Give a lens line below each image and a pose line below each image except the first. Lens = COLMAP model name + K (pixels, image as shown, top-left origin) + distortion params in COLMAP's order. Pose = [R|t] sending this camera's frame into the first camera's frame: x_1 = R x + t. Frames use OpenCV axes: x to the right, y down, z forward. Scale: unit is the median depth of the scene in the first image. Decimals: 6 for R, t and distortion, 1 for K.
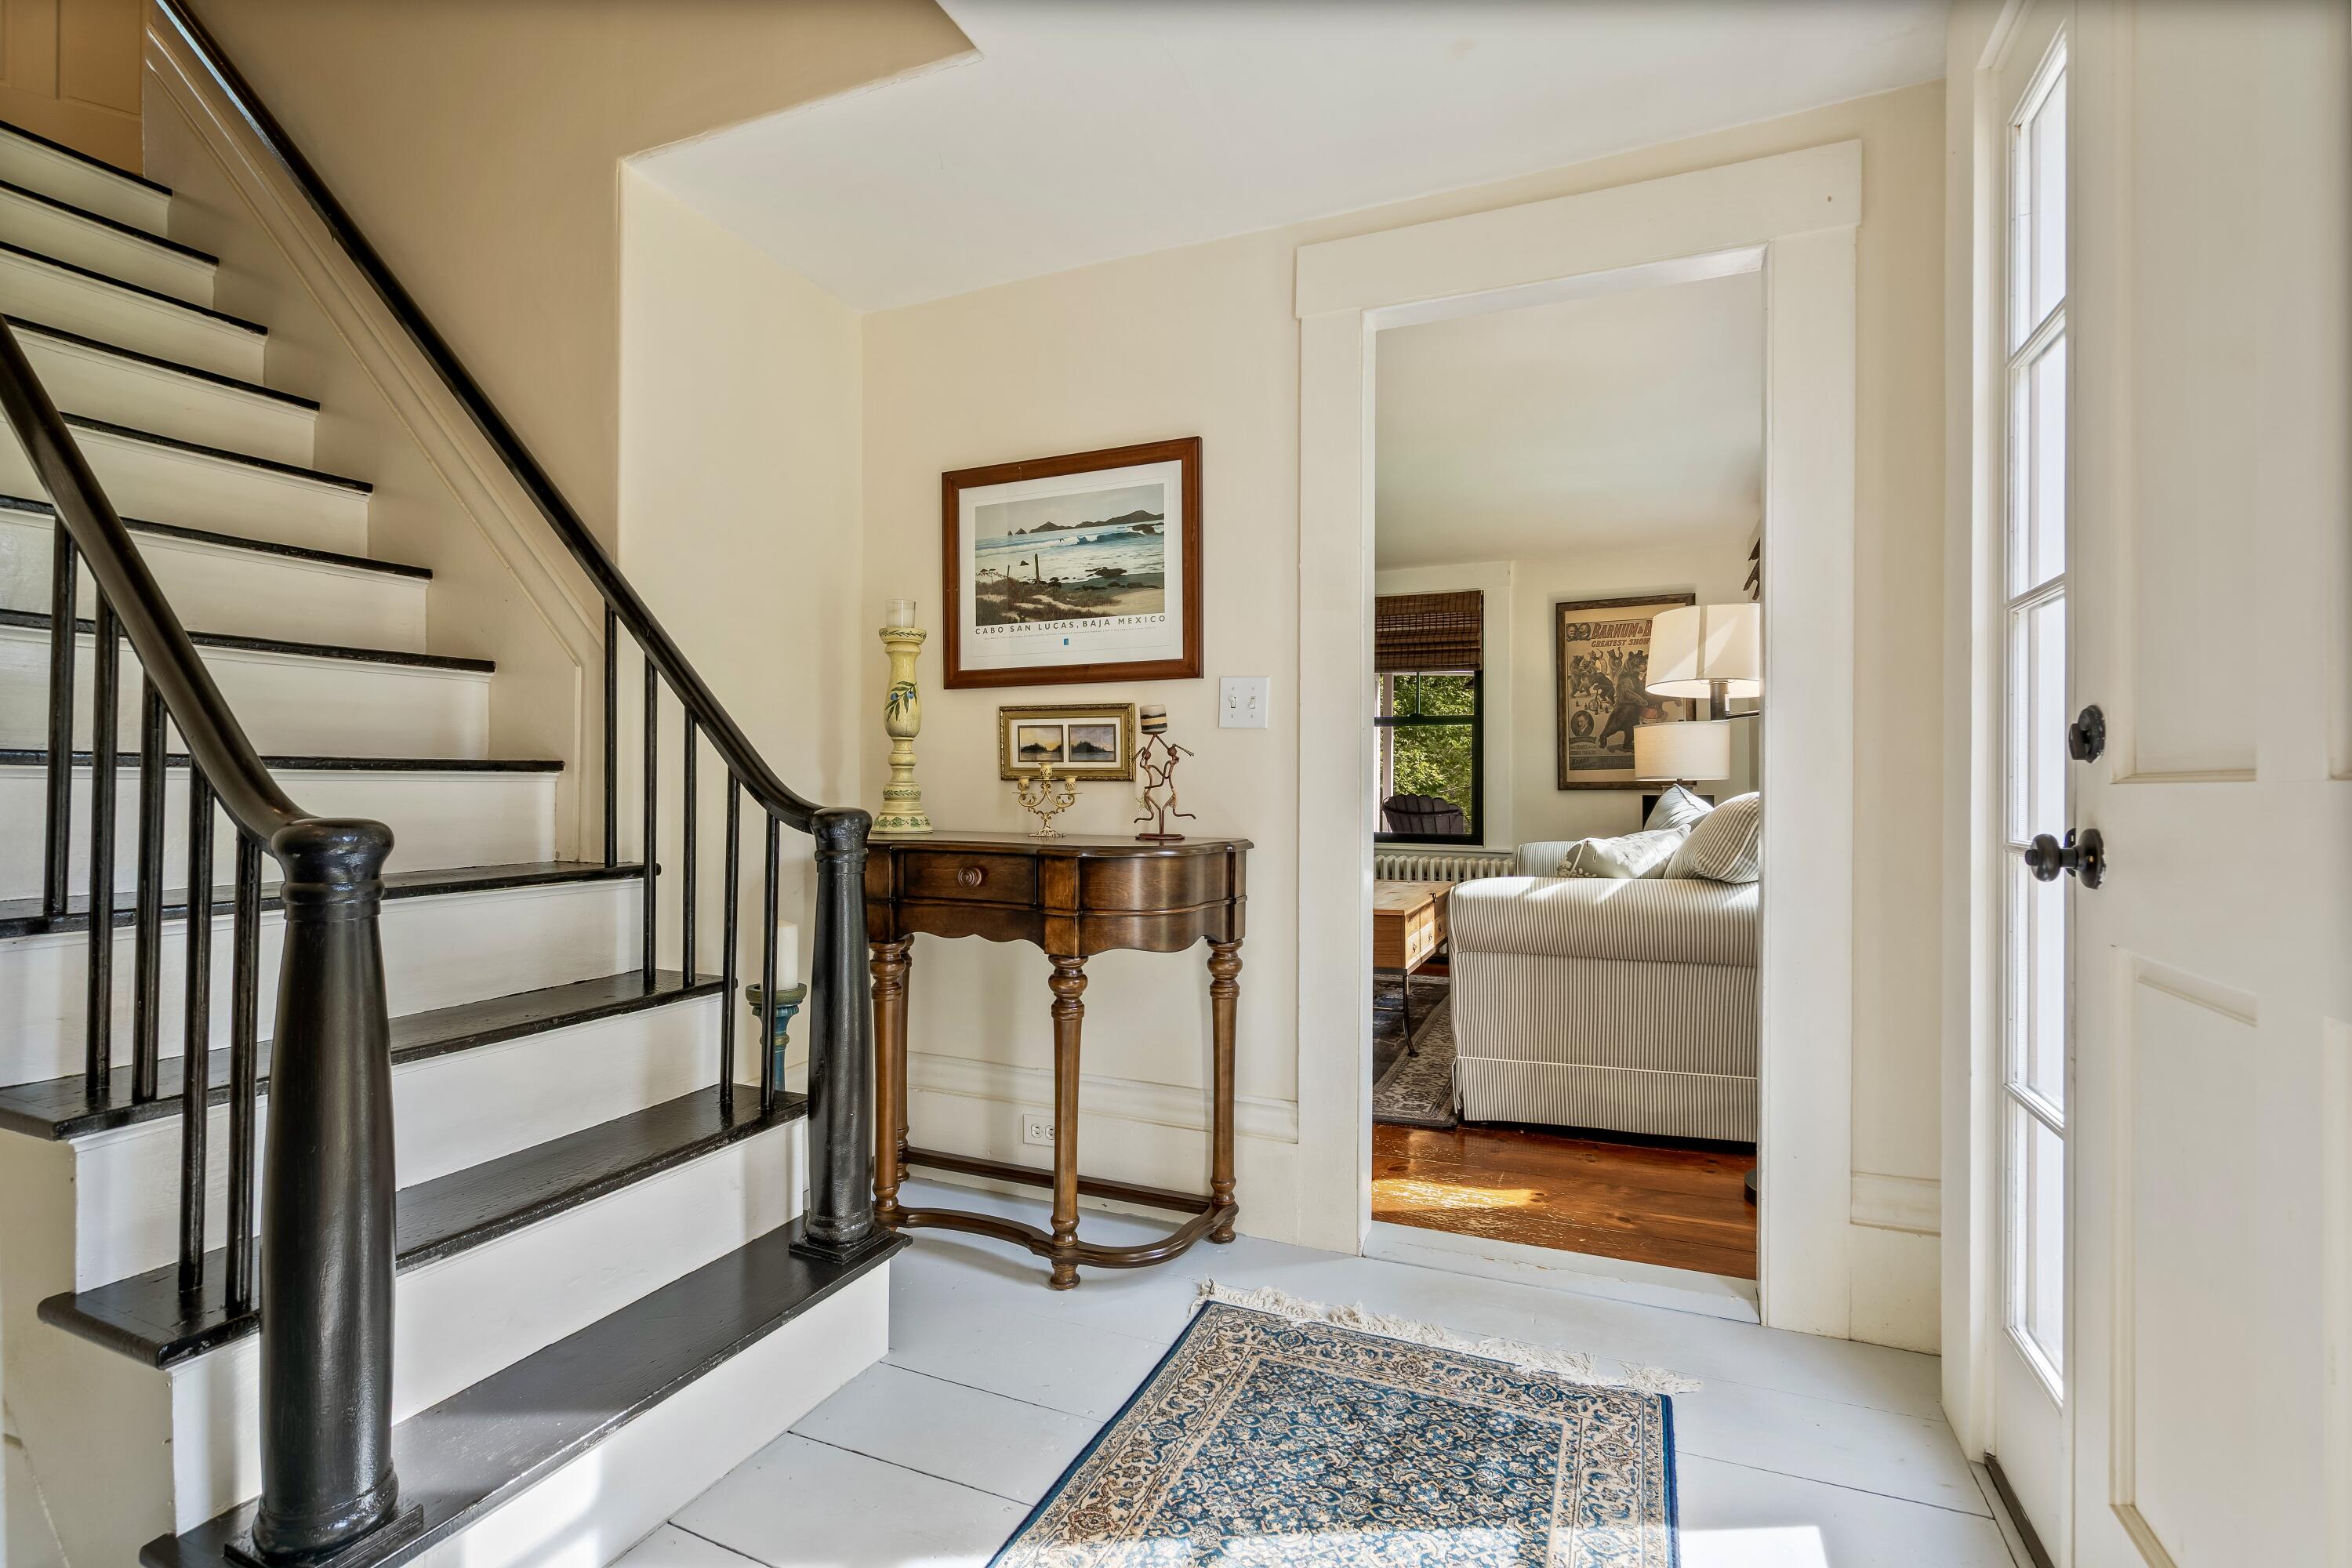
lens RADIAL K [[1075.7, 0, 1179.8], [0, 1075.7, 798.5], [0, 0, 1]] dist [-0.000040, -0.000009]
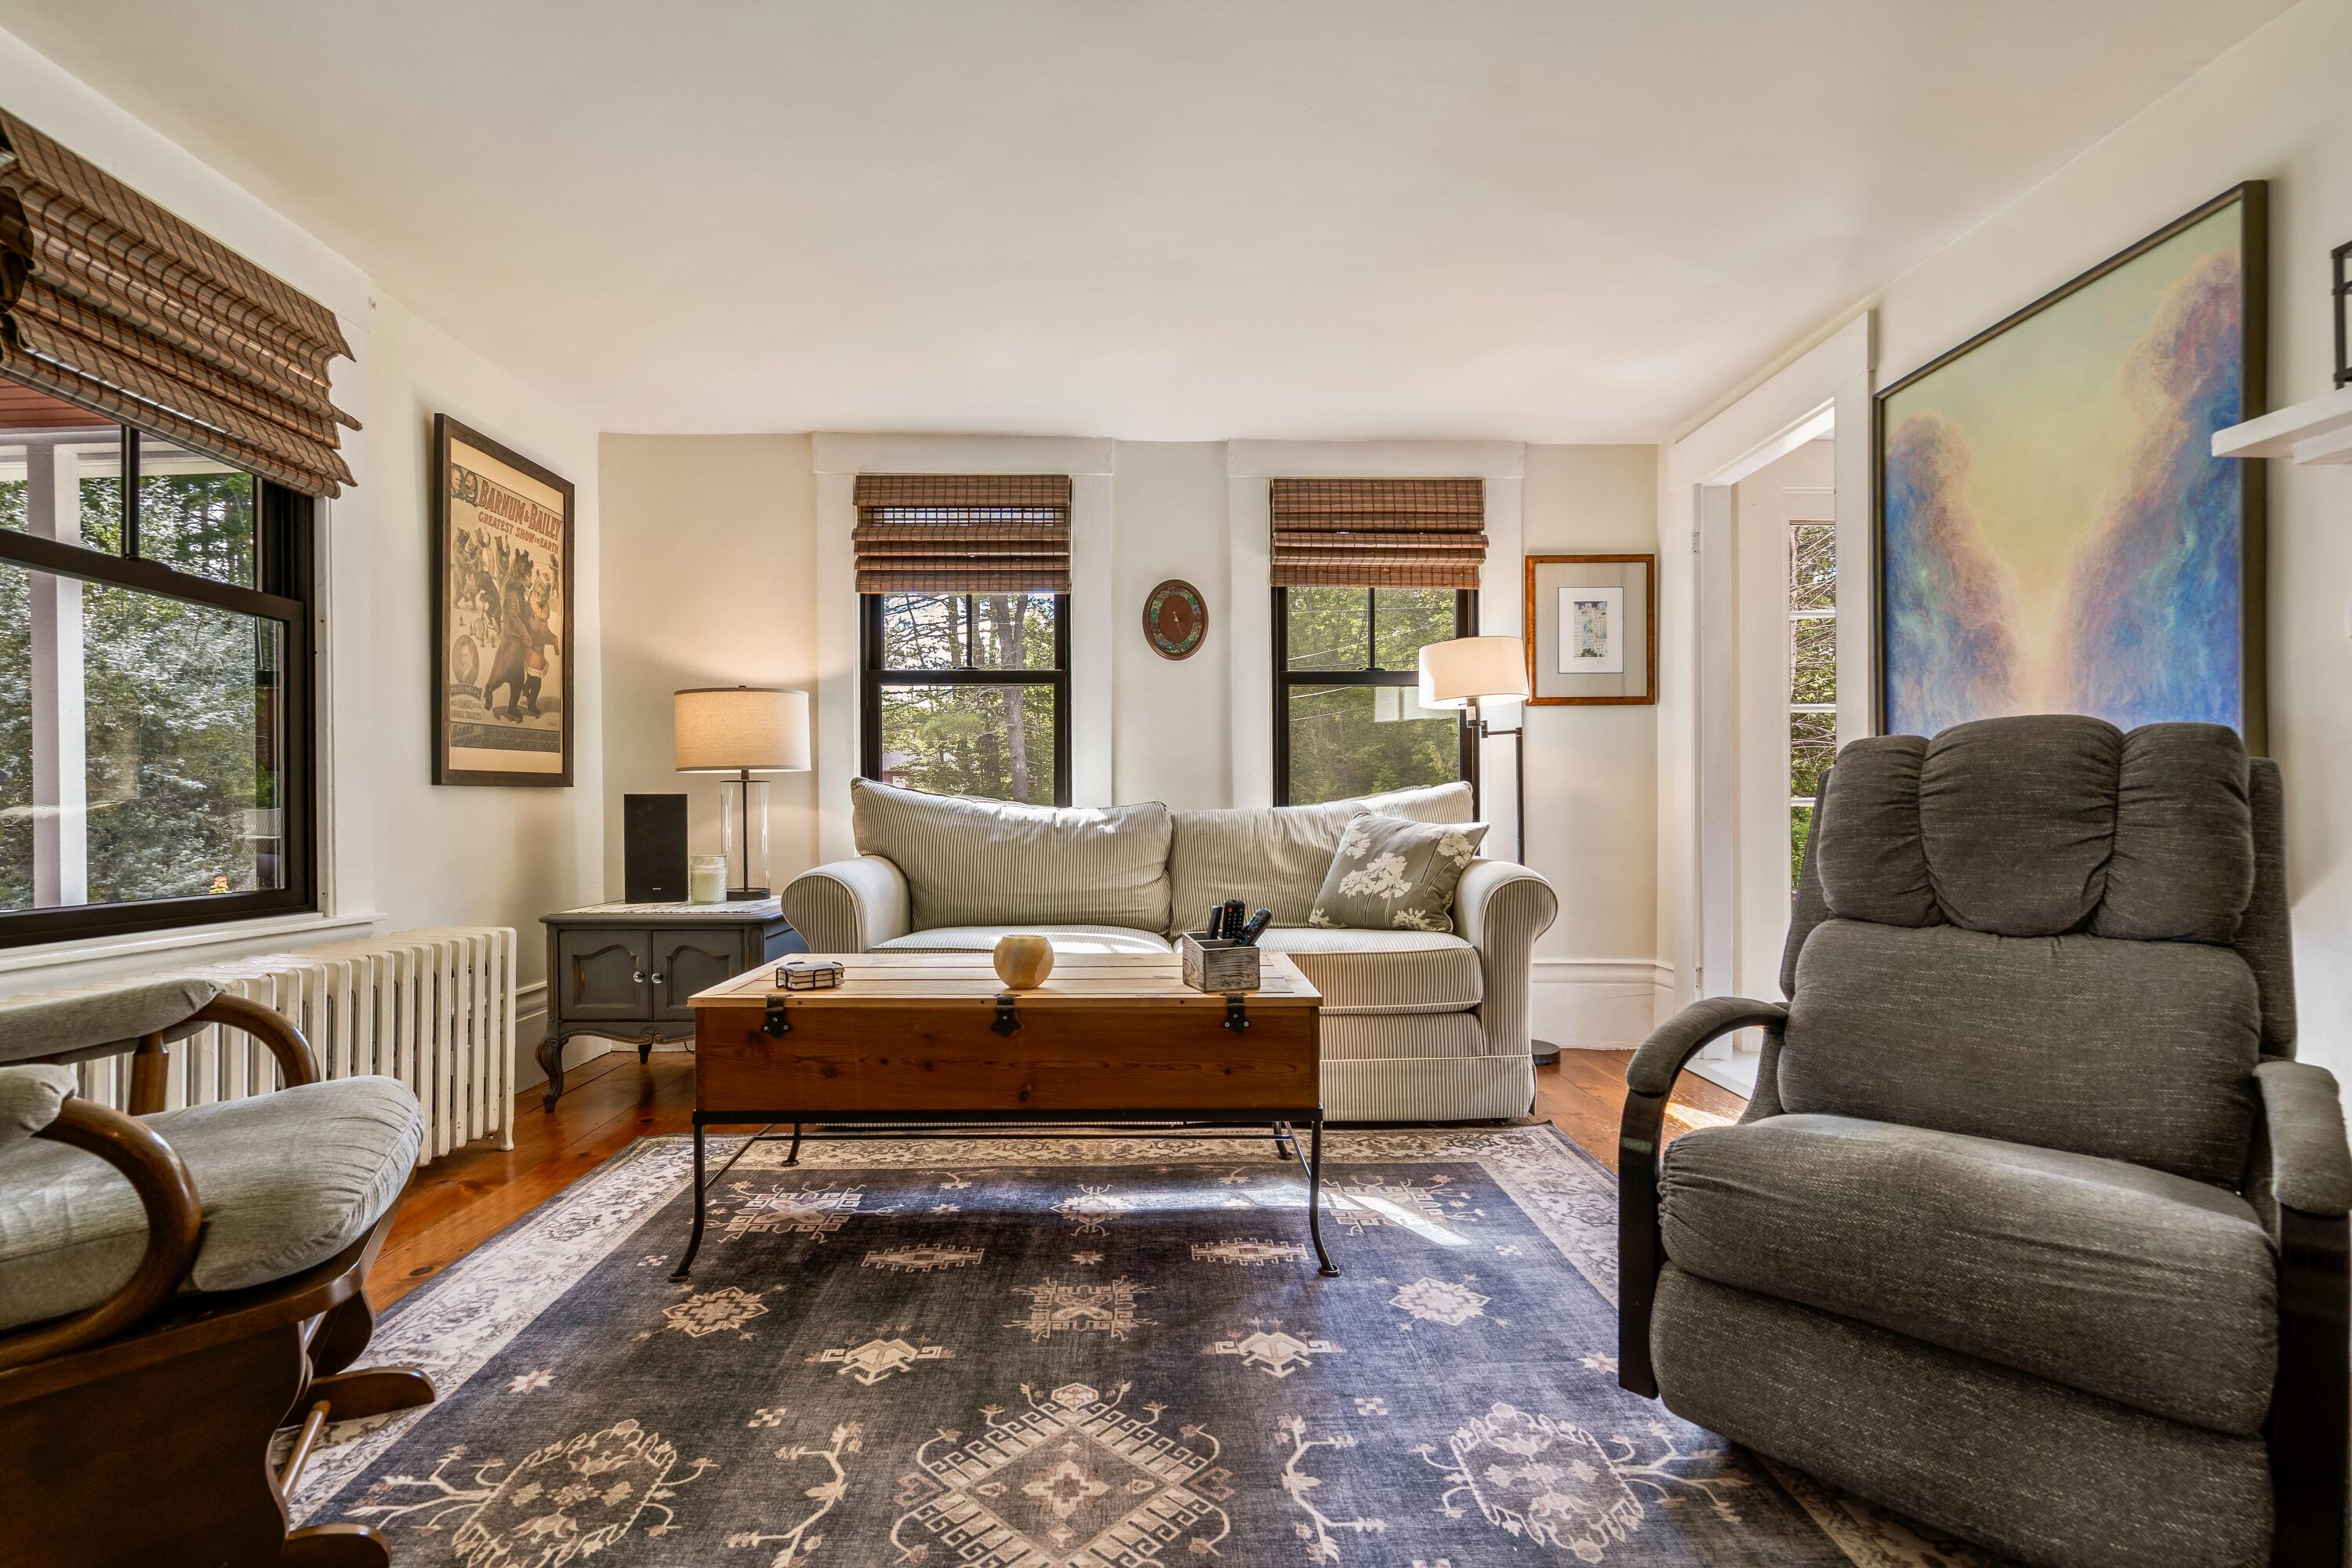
lens RADIAL K [[1075.7, 0, 1179.8], [0, 1075.7, 798.5], [0, 0, 1]] dist [-0.000040, -0.000009]
pose [[-0.430940, 0.003564, 0.902373, -0.255870], [0.016510, 0.999856, 0.003936, 0.002217], [-0.902229, 0.016594, -0.430937, 0.918664]]
